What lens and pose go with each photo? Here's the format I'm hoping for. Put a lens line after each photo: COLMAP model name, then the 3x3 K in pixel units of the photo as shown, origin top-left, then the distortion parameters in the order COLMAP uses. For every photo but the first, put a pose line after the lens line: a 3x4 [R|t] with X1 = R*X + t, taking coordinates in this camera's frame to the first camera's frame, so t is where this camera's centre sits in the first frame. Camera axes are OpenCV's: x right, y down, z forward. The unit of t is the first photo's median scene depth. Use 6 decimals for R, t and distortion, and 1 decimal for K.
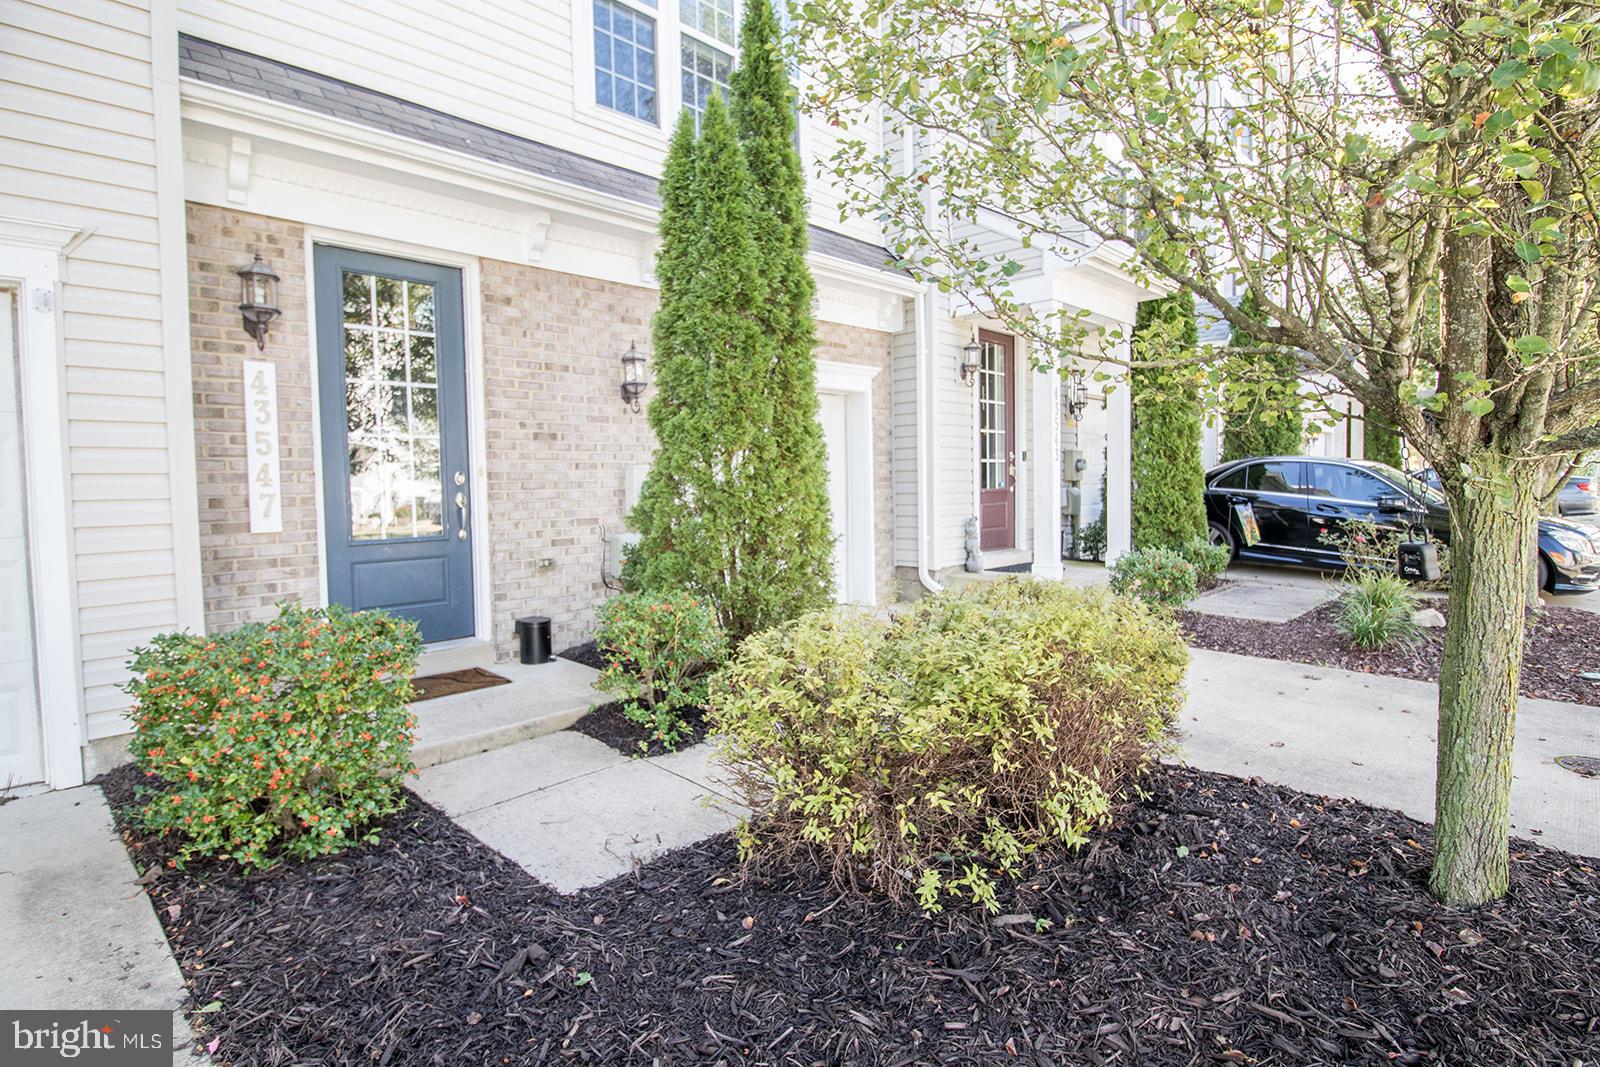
lens RADIAL K [[837.4, 0, 818.8], [0, 837.4, 515.2], [0, 0, 1]] dist [-0.001892, -0.001517]
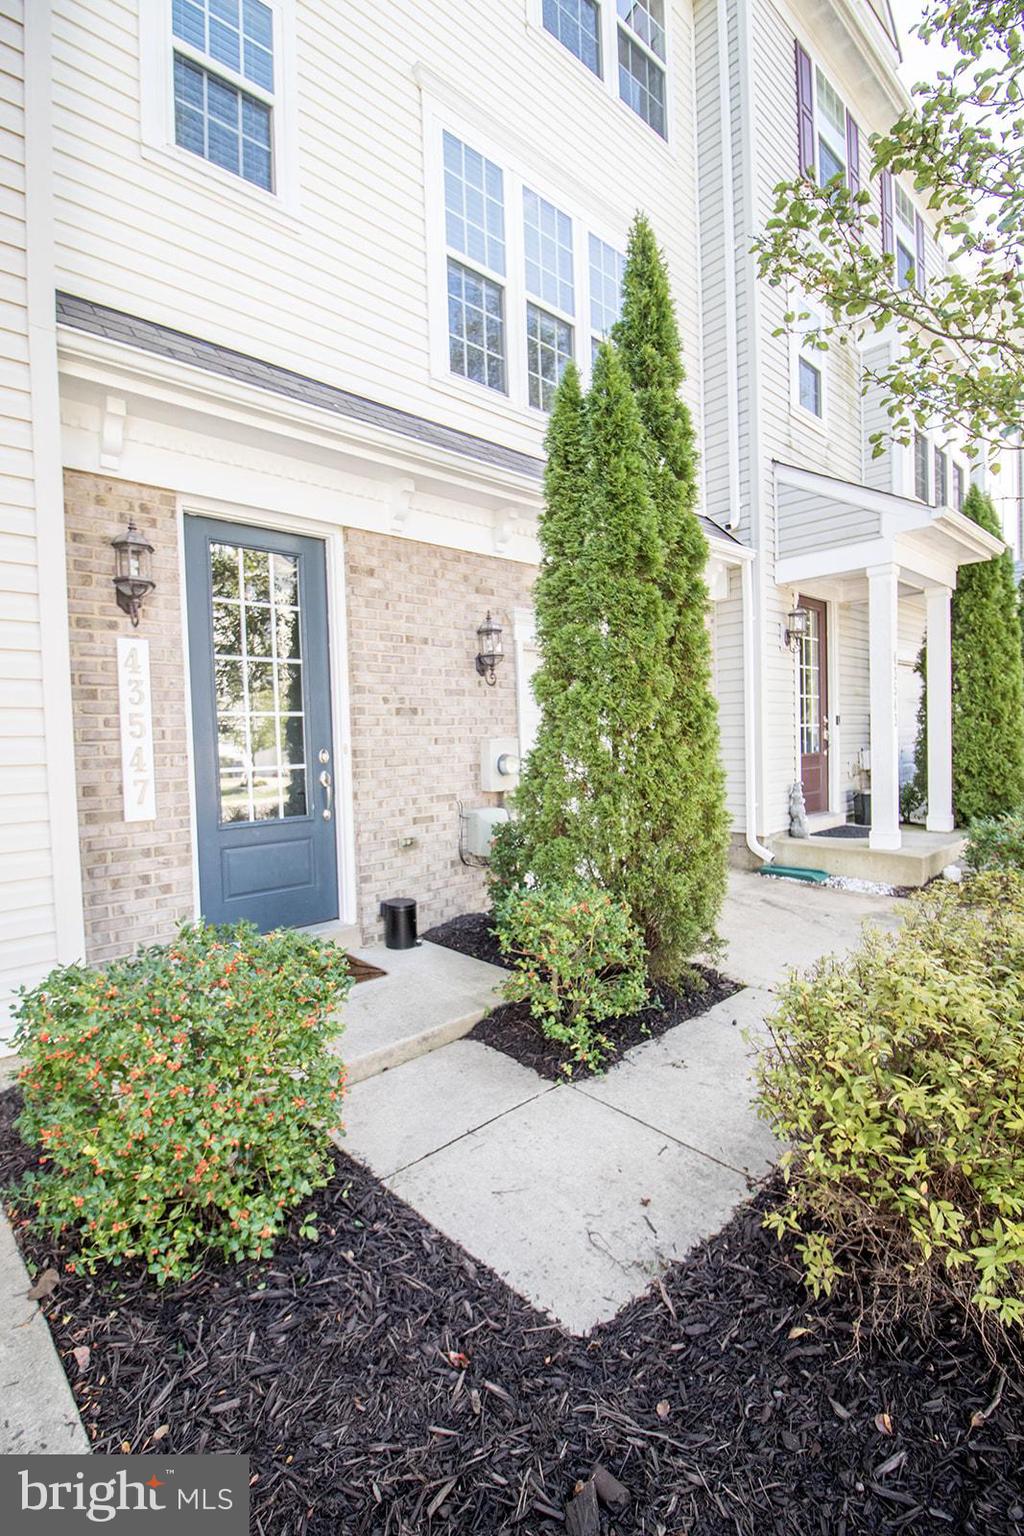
lens RADIAL K [[717.1, 0, 509.3], [0, 717.1, 758.4], [0, 0, 1]] dist [-0.005060, -0.003822]
pose [[0.998723, -0.008694, -0.049758, -0.206390], [0.008292, 0.999931, -0.008271, -0.039008], [0.049826, 0.007848, 0.998727, 0.219700]]
